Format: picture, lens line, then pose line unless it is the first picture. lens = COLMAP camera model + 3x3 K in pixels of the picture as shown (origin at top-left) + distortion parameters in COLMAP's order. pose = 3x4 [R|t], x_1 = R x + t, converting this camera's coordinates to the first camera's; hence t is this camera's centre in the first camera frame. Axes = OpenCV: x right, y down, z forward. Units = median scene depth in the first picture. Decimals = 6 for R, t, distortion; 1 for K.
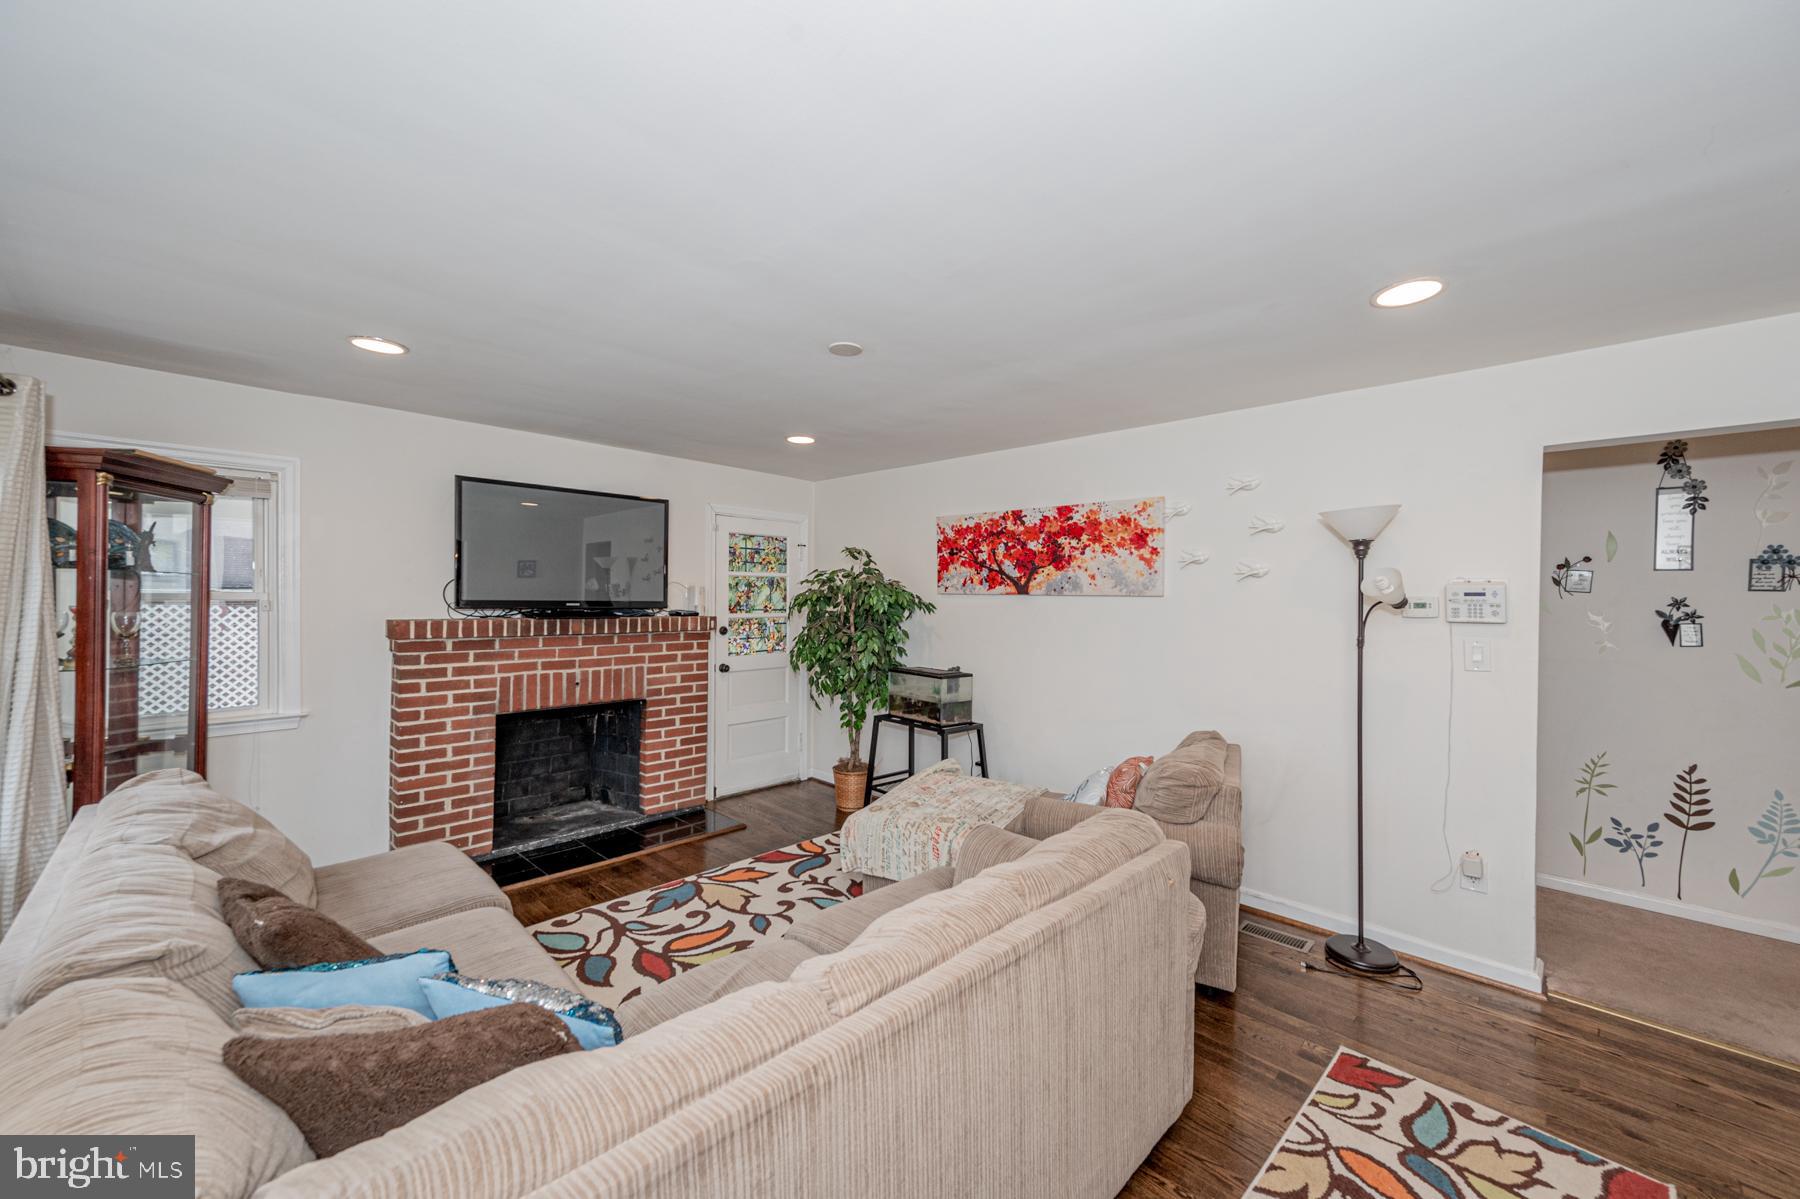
lens RADIAL K [[692.2, 0, 910.1], [0, 692.2, 597.3], [0, 0, 1]] dist [0.013898, -0.000056]
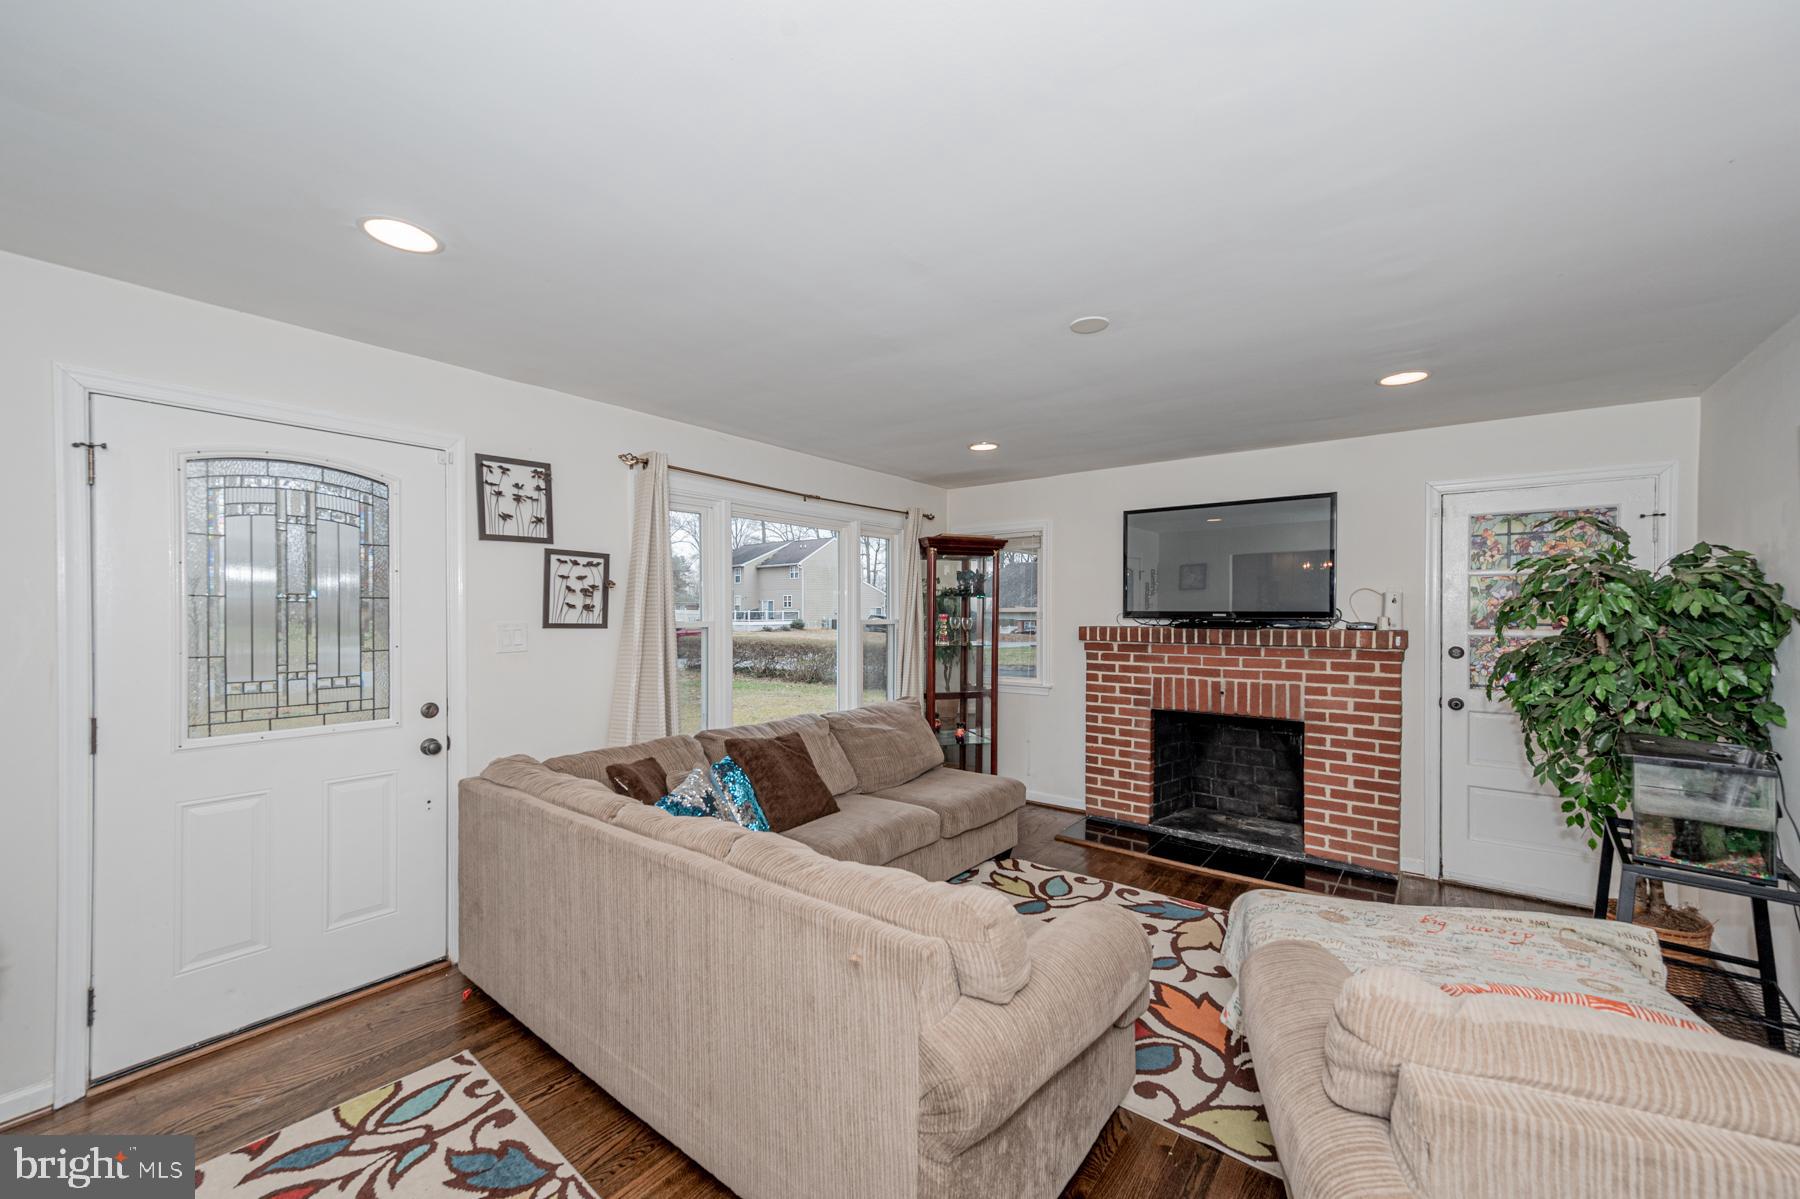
lens RADIAL K [[701.4, 0, 894.8], [0, 701.4, 608.8], [0, 0, 1]] dist [0.013743, 0.000047]
pose [[0.101478, -0.012126, -0.994764, 0.538633], [0.001330, 0.999926, -0.012053, 0.014005], [0.994837, -0.000100, 0.101487, 0.448940]]
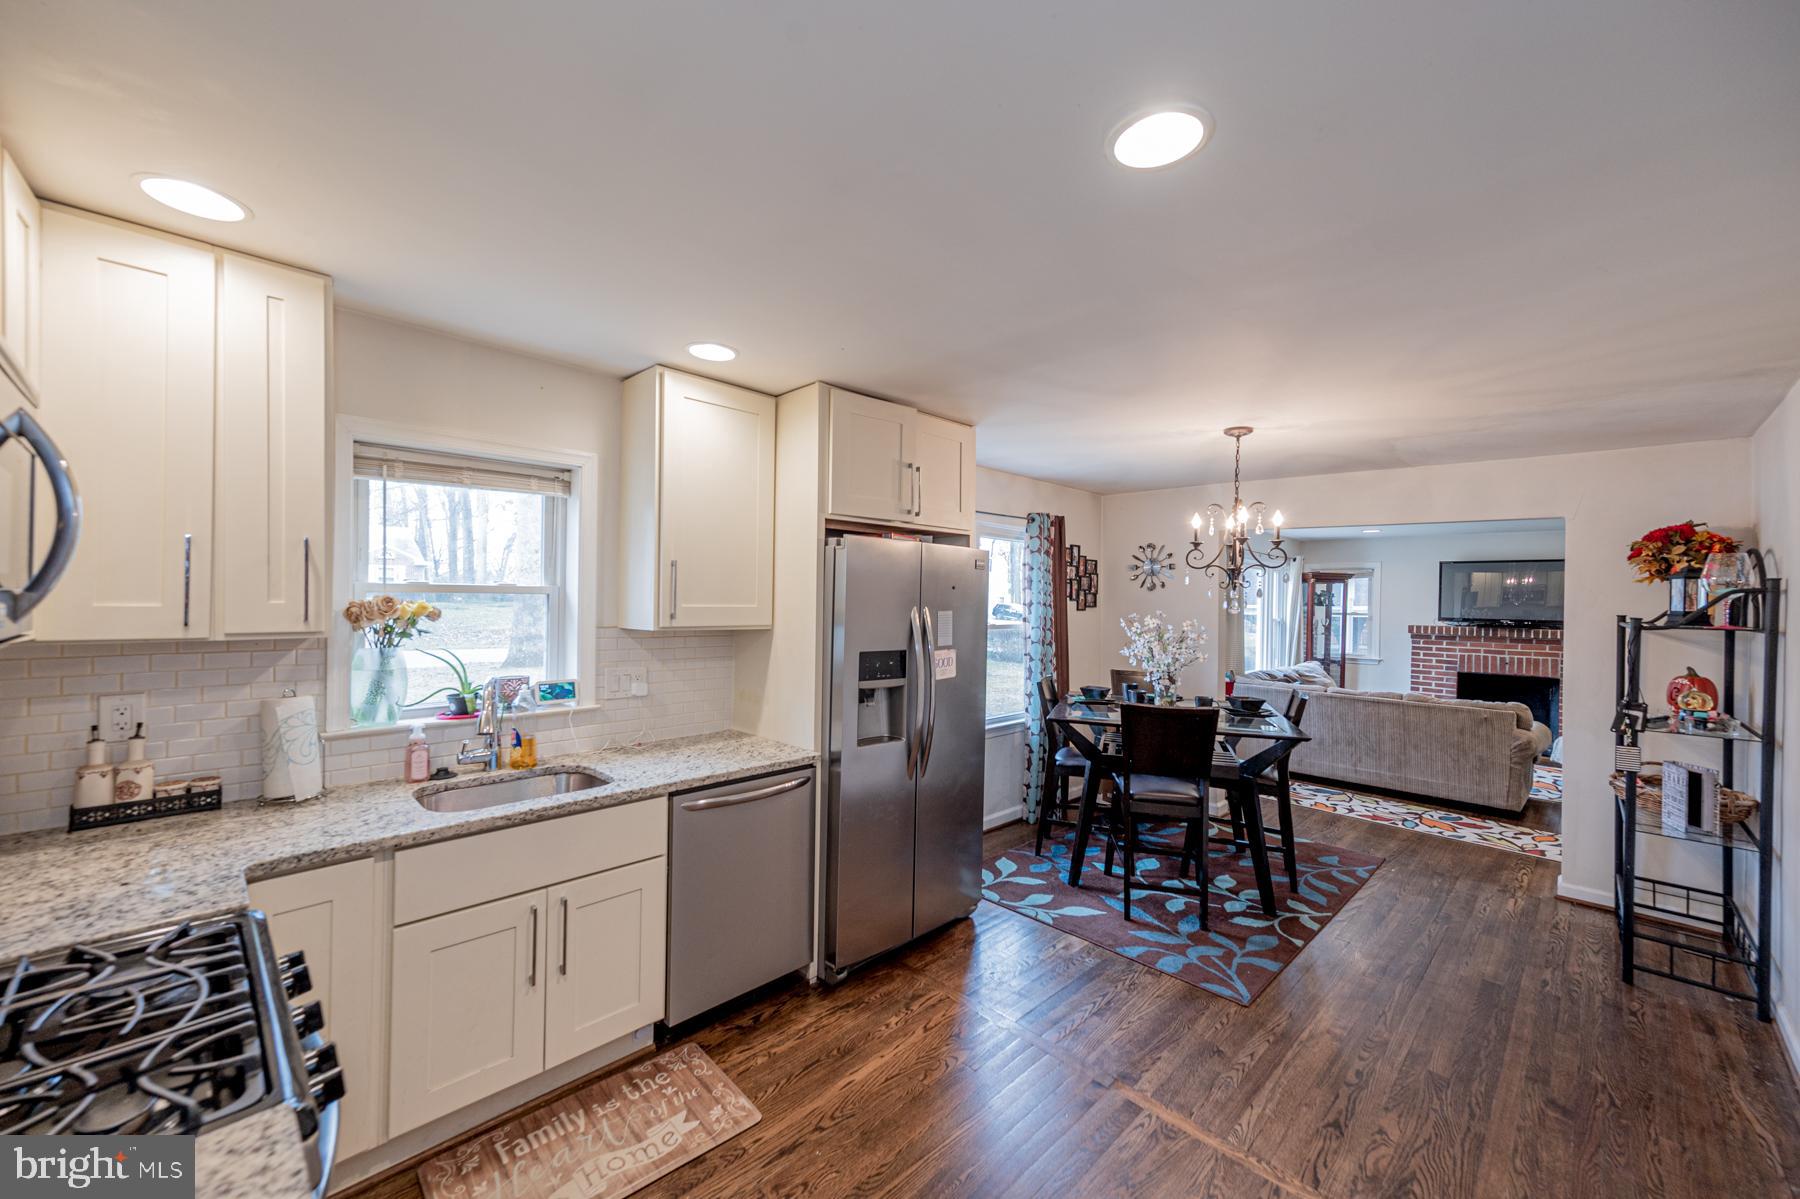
lens RADIAL K [[699.5, 0, 903.1], [0, 699.5, 604.1], [0, 0, 1]] dist [0.016425, 0.000319]
pose [[-0.016823, 0.001758, -0.999857, 1.569926], [-0.014375, 0.999895, 0.001999, -0.016944], [0.999755, 0.014406, -0.016796, -0.644739]]
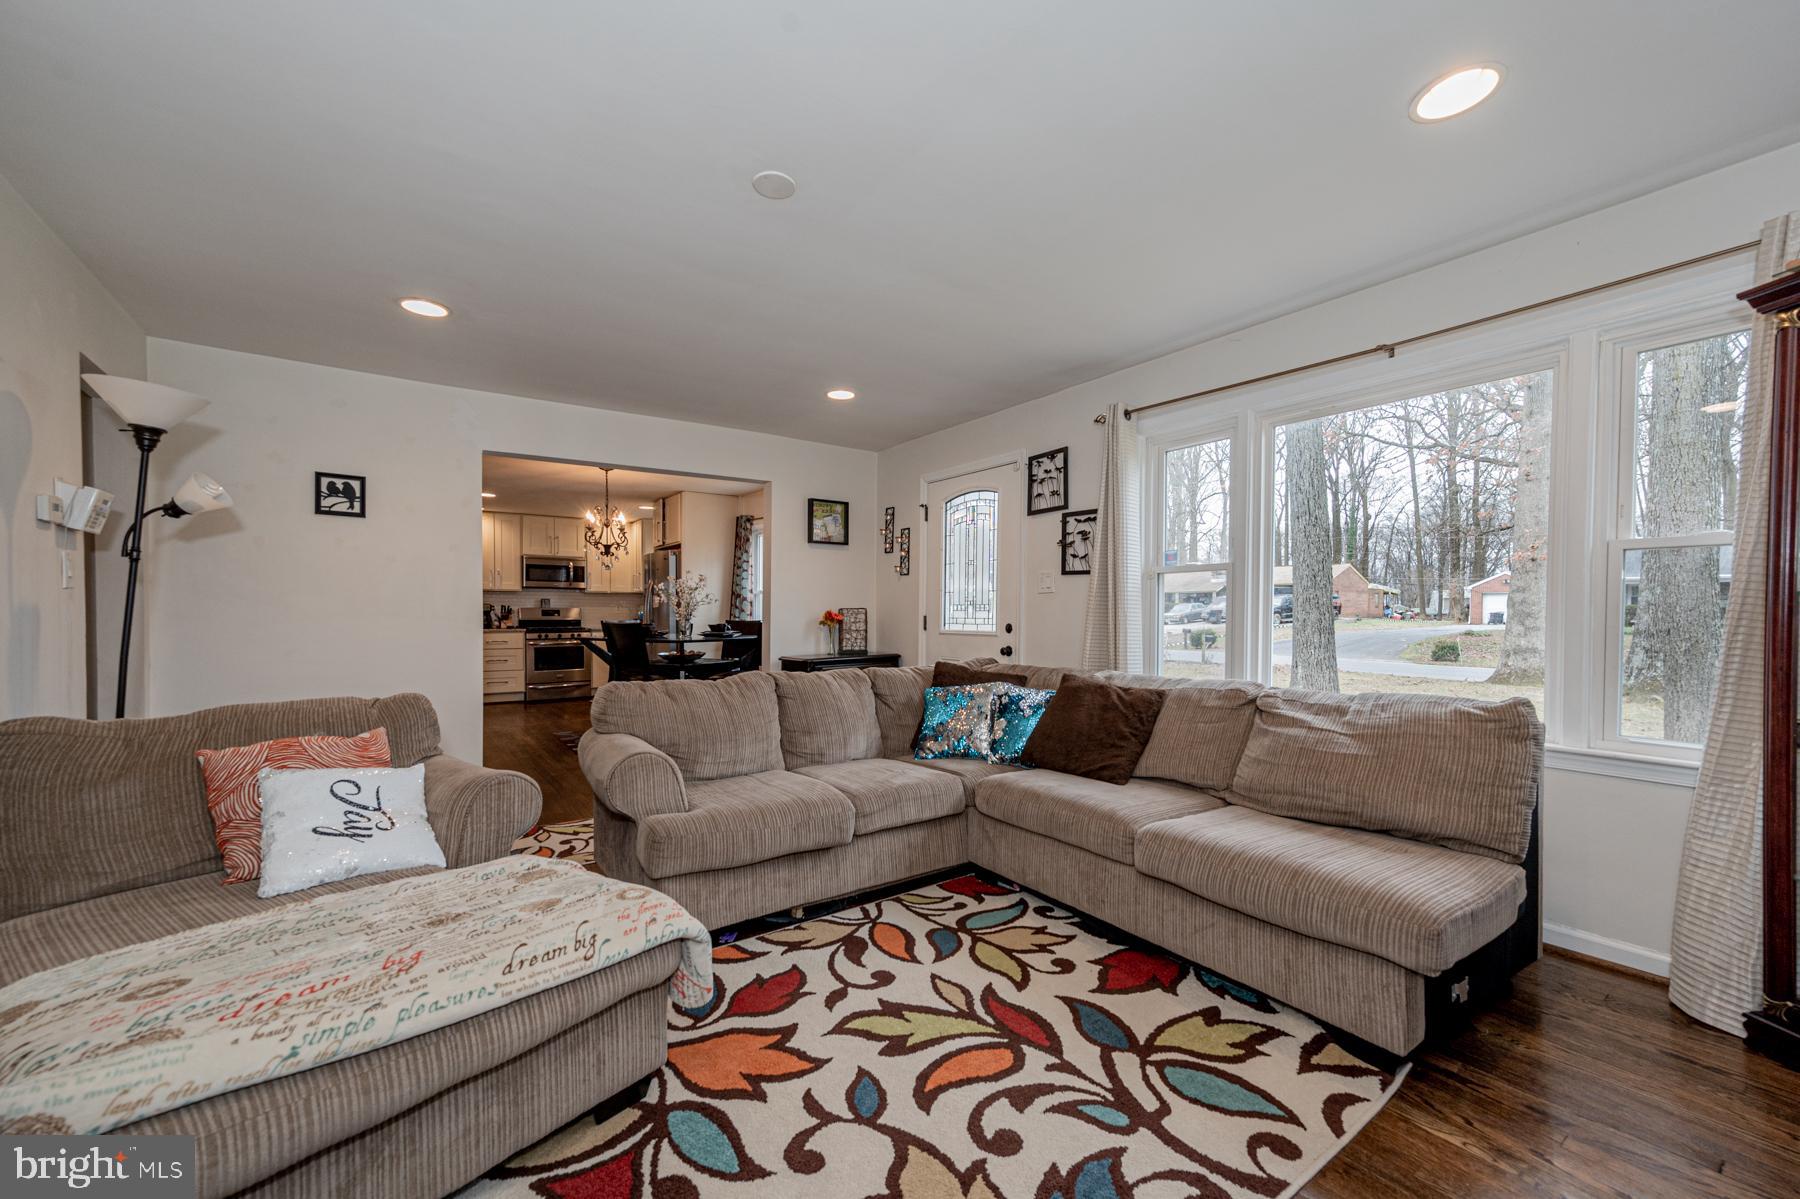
lens RADIAL K [[712.3, 0, 907.0], [0, 712.3, 629.7], [0, 0, 1]] dist [0.014586, 0.000019]
pose [[-0.983896, -0.013838, 0.178205, -0.269857], [-0.011086, 0.999804, 0.016431, 0.091890], [-0.178397, 0.014191, -0.983856, 1.216796]]
